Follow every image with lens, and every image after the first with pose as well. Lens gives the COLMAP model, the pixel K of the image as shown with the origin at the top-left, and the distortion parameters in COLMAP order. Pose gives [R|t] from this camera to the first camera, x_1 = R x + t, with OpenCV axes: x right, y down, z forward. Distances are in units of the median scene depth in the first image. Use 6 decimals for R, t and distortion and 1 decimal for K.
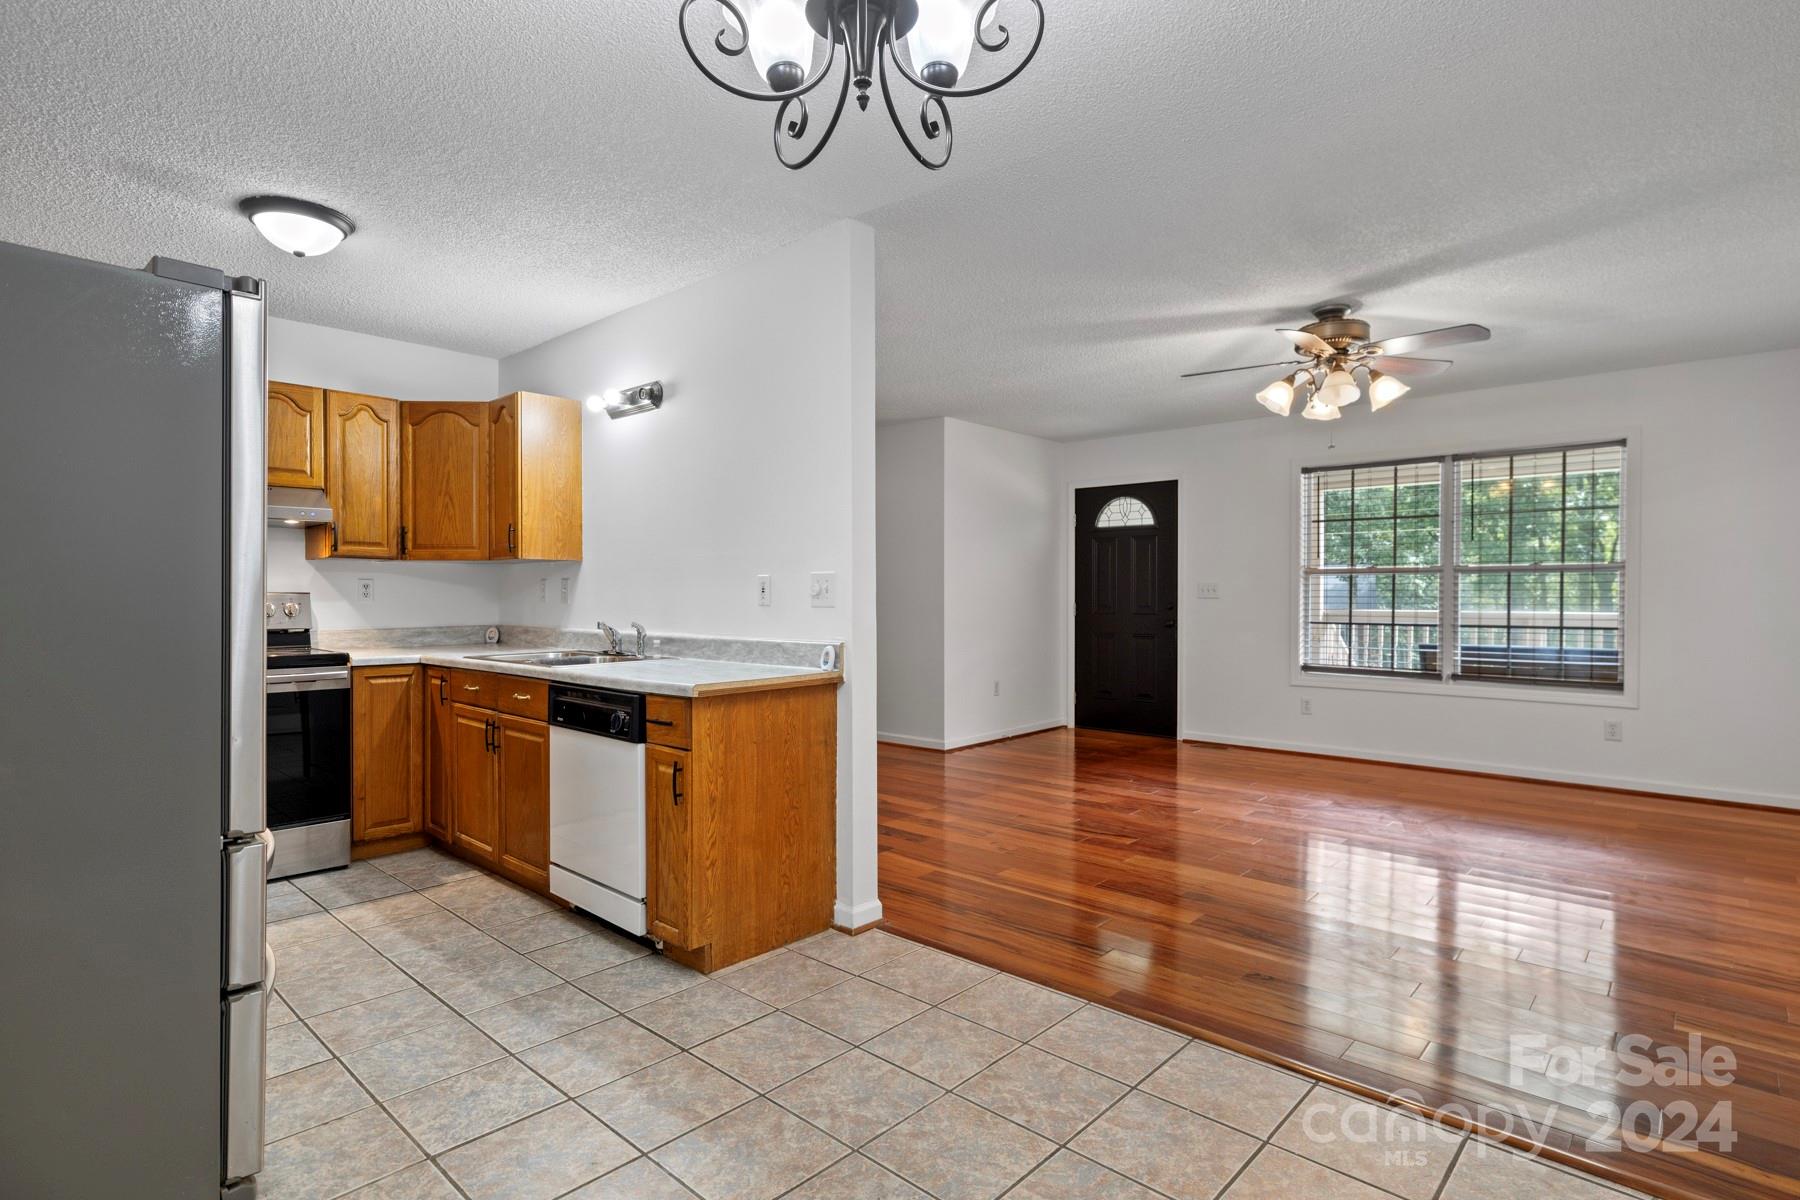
lens RADIAL K [[906.3, 0, 900.0], [0, 906.3, 600.0], [0, 0, 1]] dist [-0.002261, 0.000534]
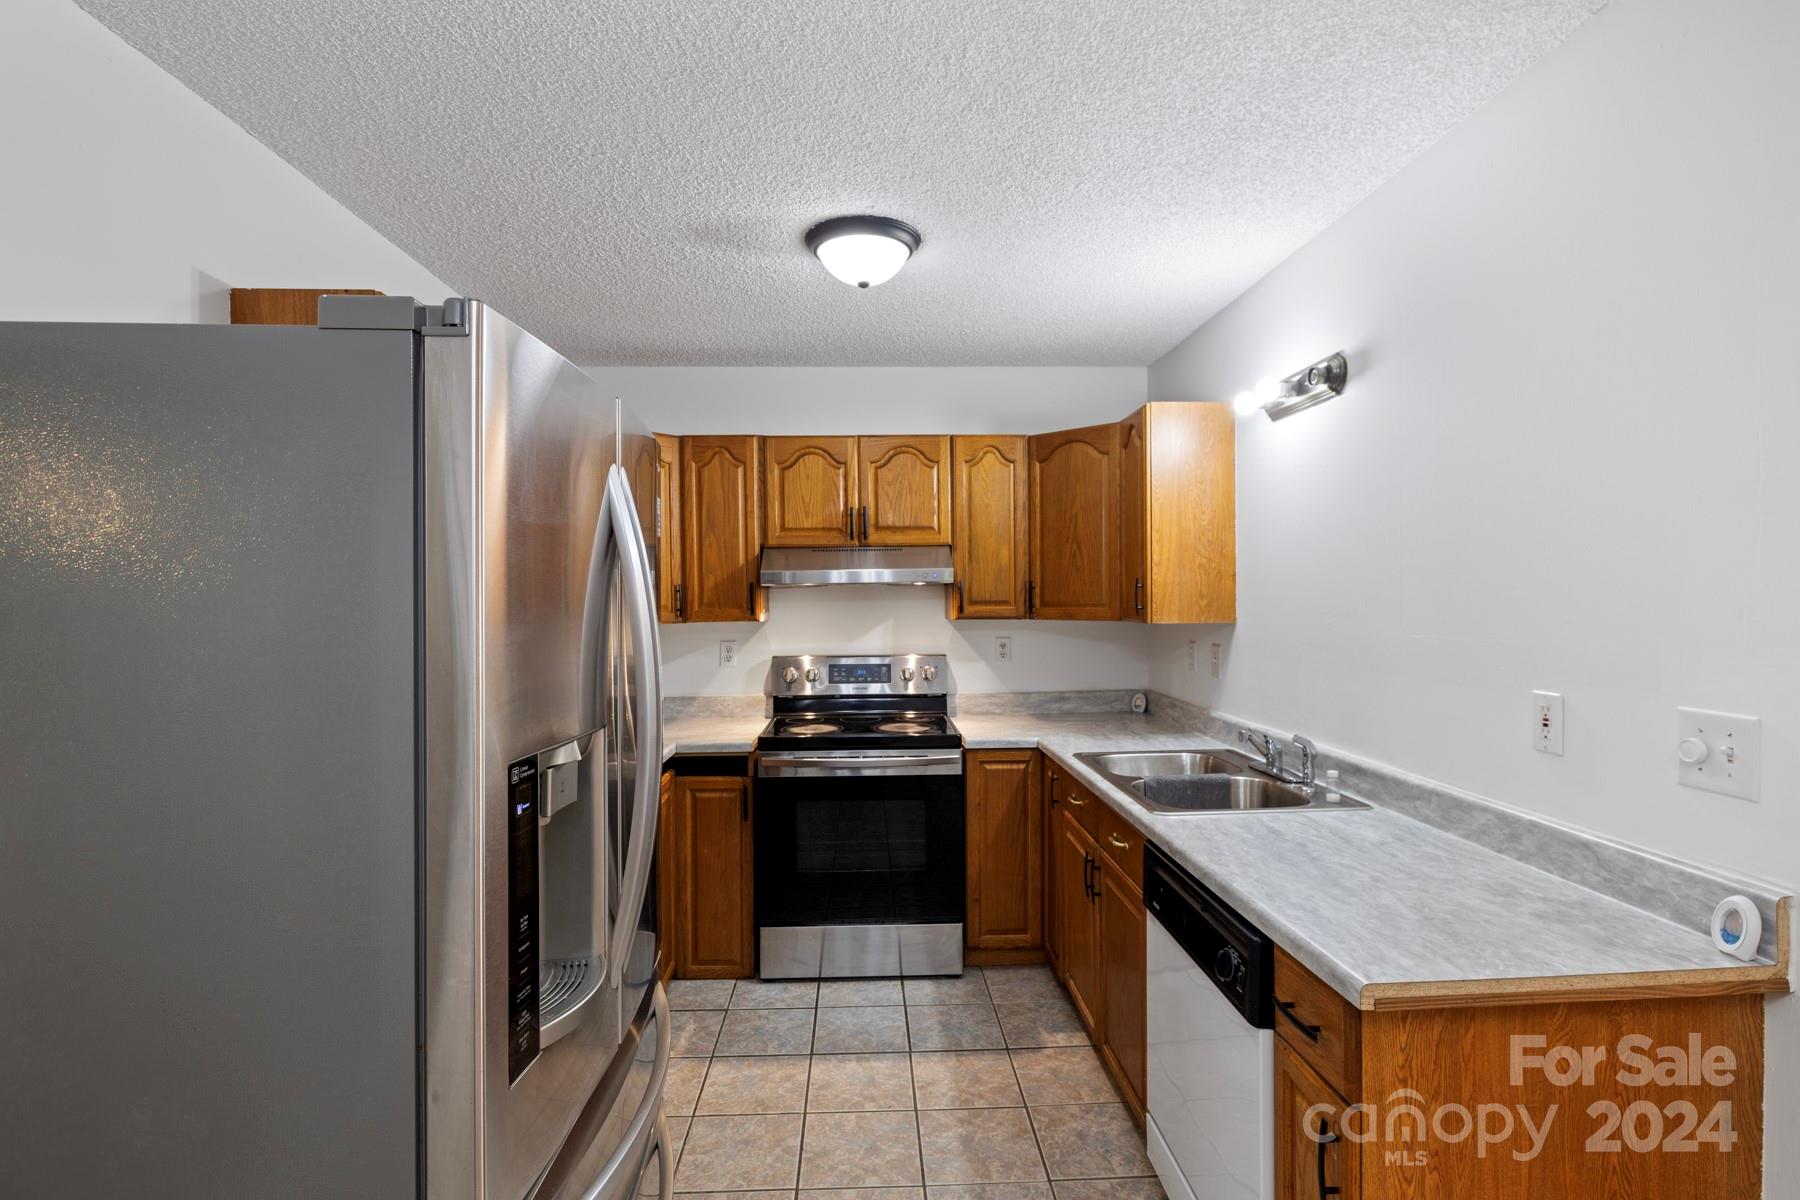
lens RADIAL K [[863.2, 0, 894.6], [0, 863.2, 605.4], [0, 0, 1]] dist [-0.005253, 0.001159]
pose [[0.701475, 0.004528, -0.712680, -0.055733], [0.004115, 0.999937, 0.010403, -0.071844], [0.712682, -0.010230, 0.701412, 0.352684]]
